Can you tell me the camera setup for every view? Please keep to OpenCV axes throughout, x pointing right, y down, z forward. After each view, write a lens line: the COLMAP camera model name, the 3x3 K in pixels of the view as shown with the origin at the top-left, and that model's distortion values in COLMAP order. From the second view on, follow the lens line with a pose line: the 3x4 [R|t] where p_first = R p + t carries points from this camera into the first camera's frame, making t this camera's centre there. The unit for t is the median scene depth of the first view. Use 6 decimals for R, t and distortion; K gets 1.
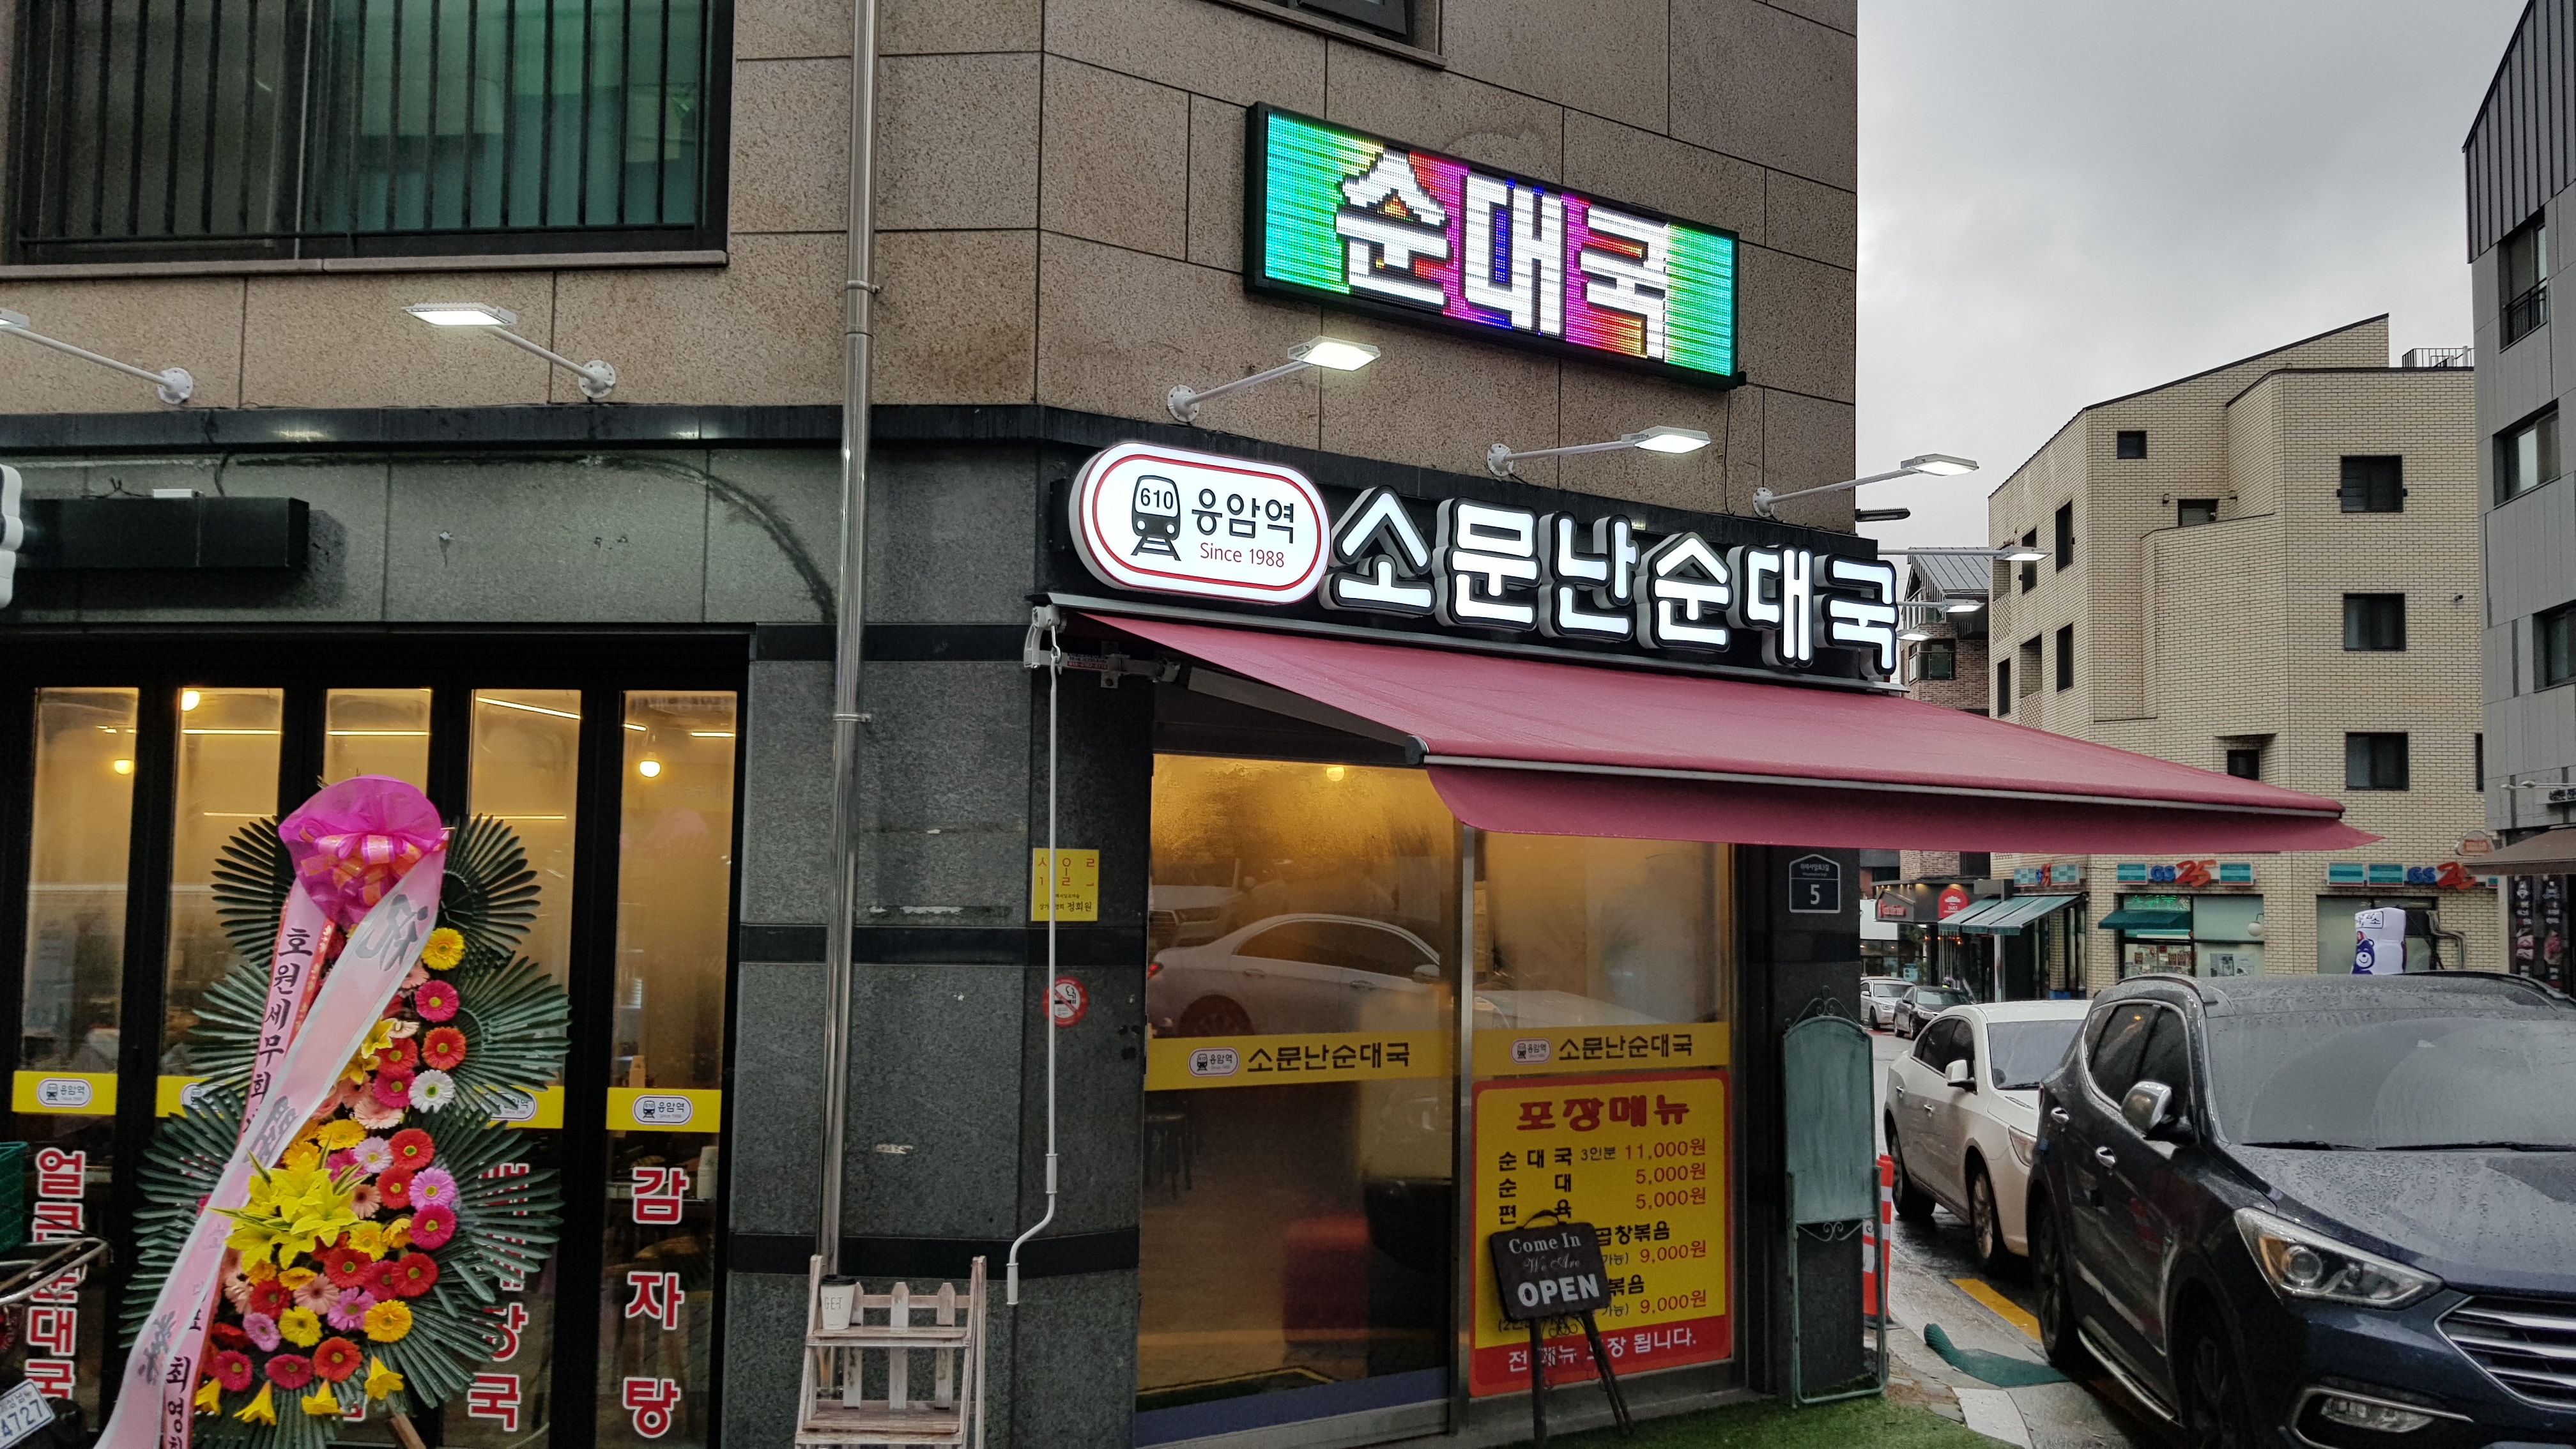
lens RADIAL K [[2015.3, 0, 1292.5], [0, 2015.3, 760.1], [0, 0, 1]] dist [0.102622, -0.215897]
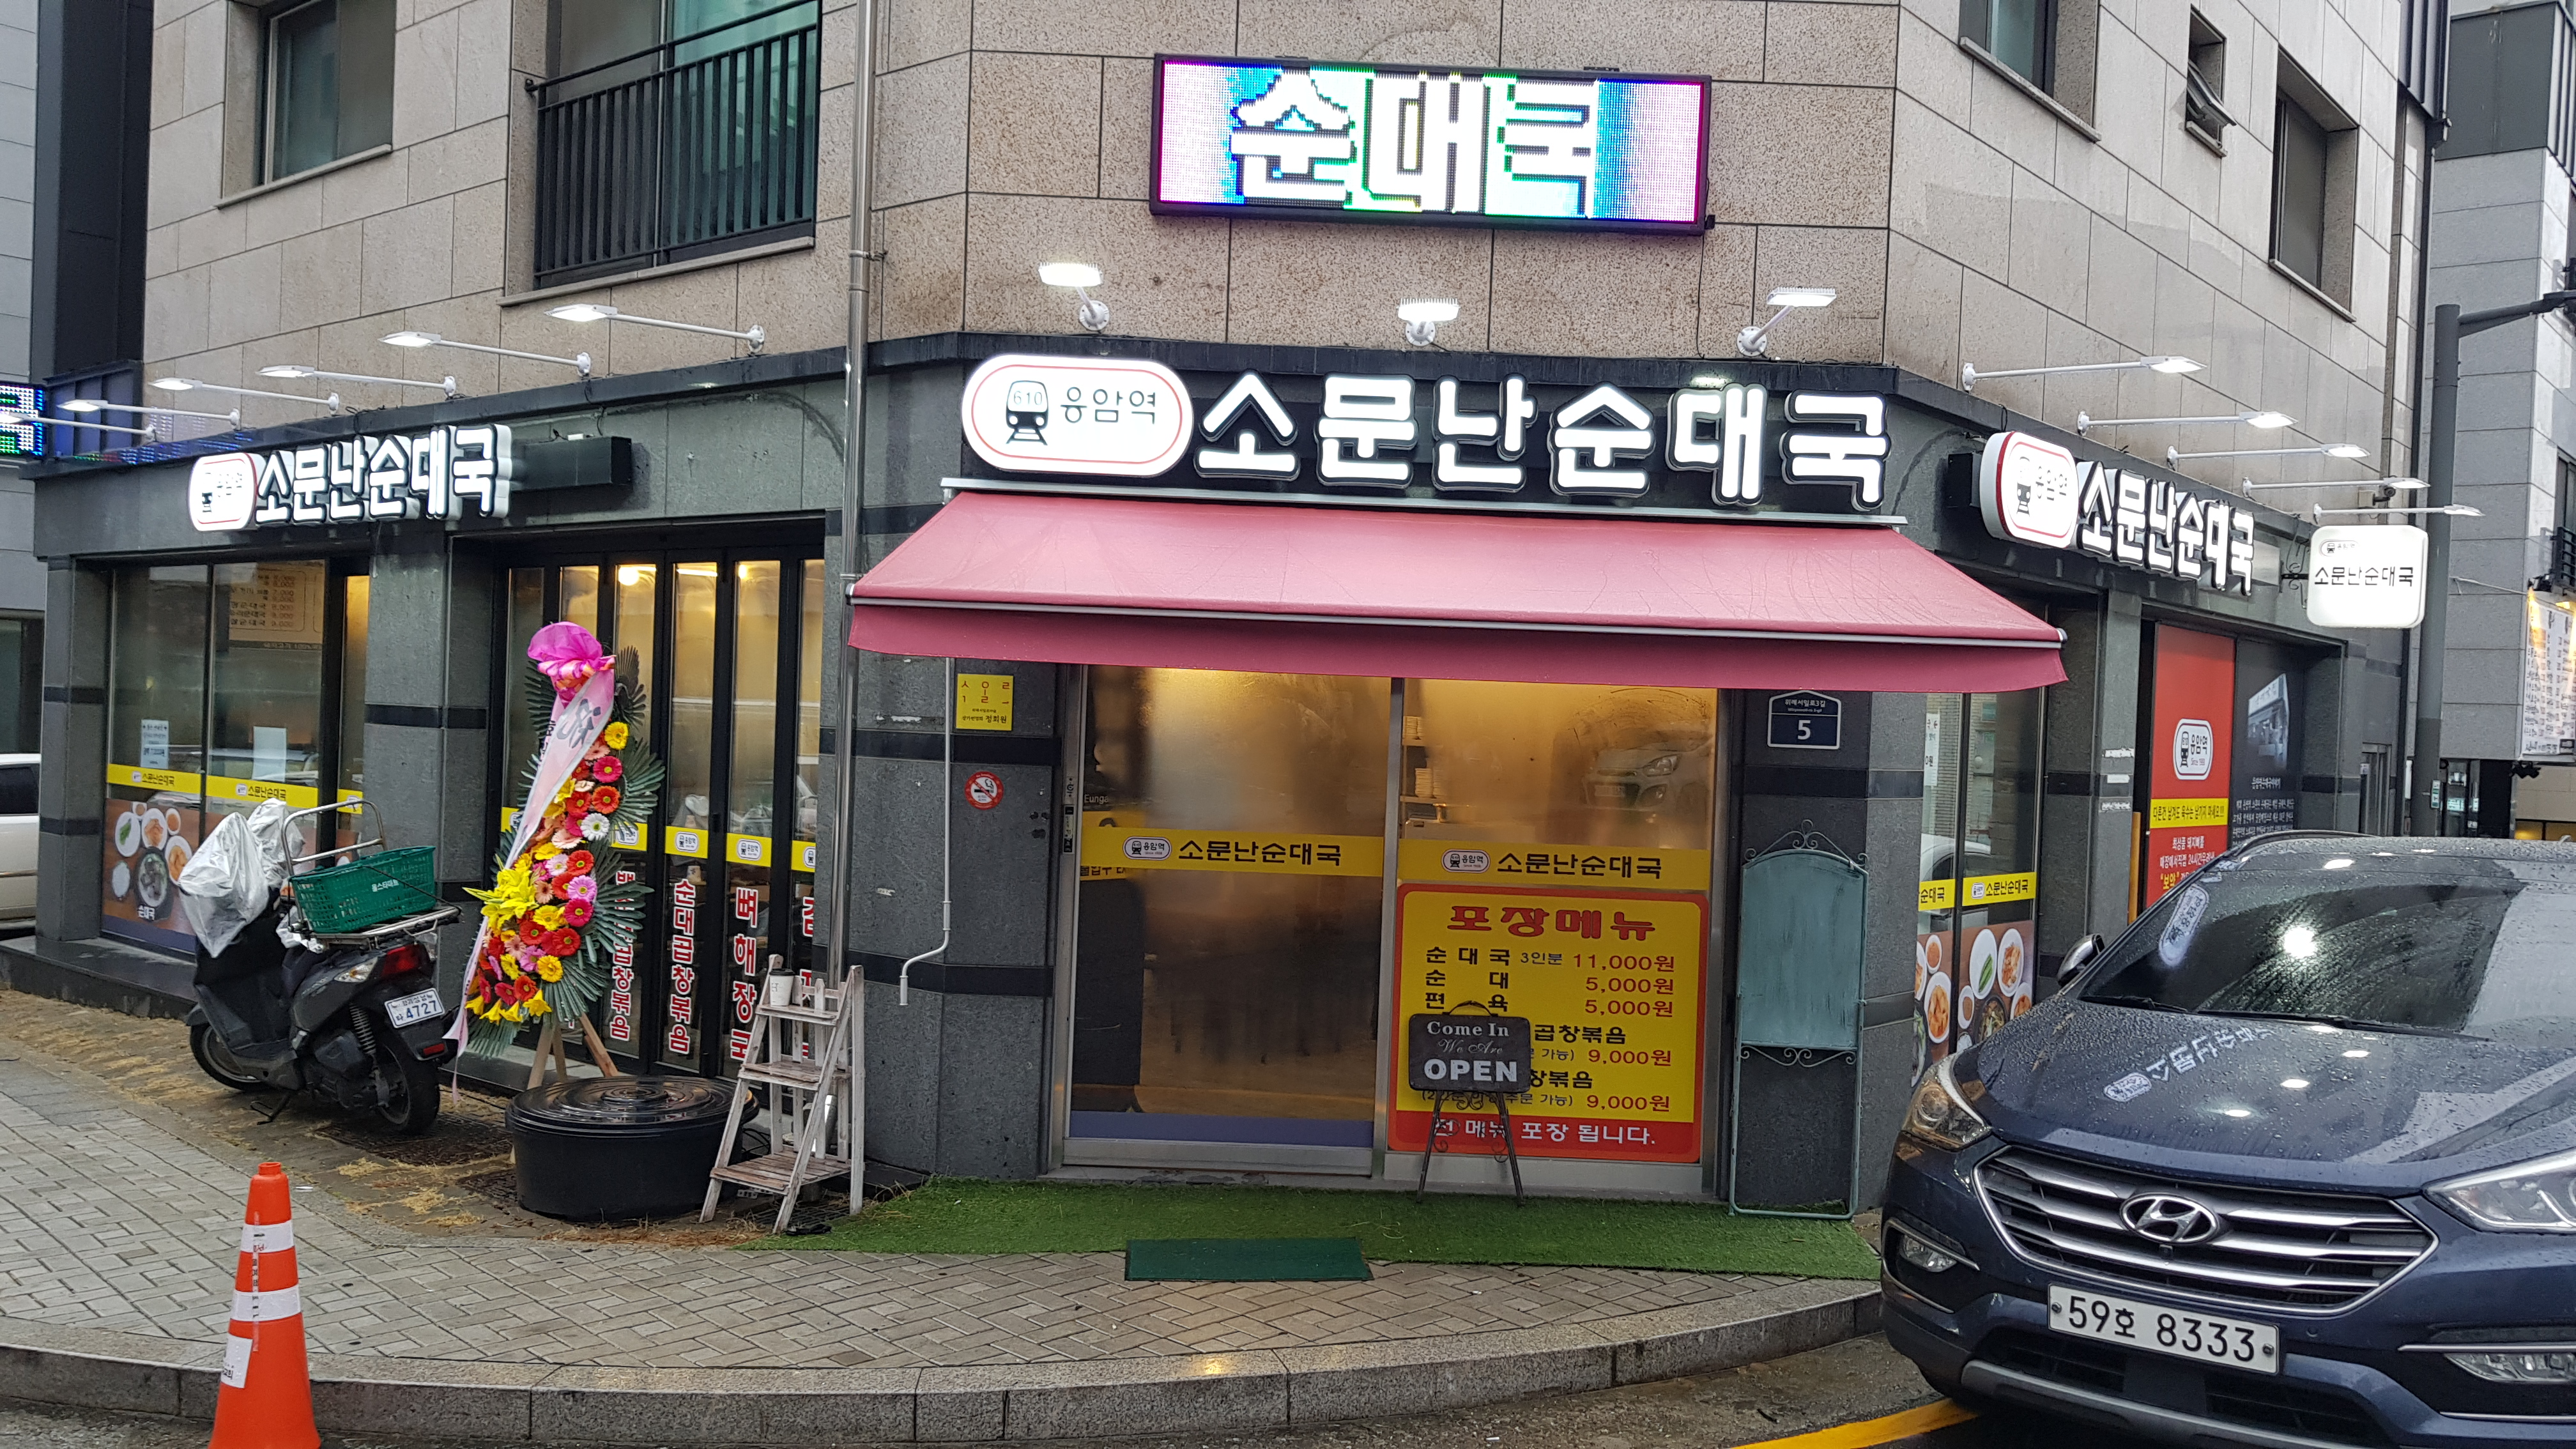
lens RADIAL K [[2015.3, 0, 1292.5], [0, 2015.3, 760.1], [0, 0, 1]] dist [0.102622, -0.215897]
pose [[0.830692, 0.027737, -0.556041, 0.698189], [0.010979, 0.997748, 0.066172, 0.013439], [0.556624, -0.061074, 0.828516, 0.022484]]
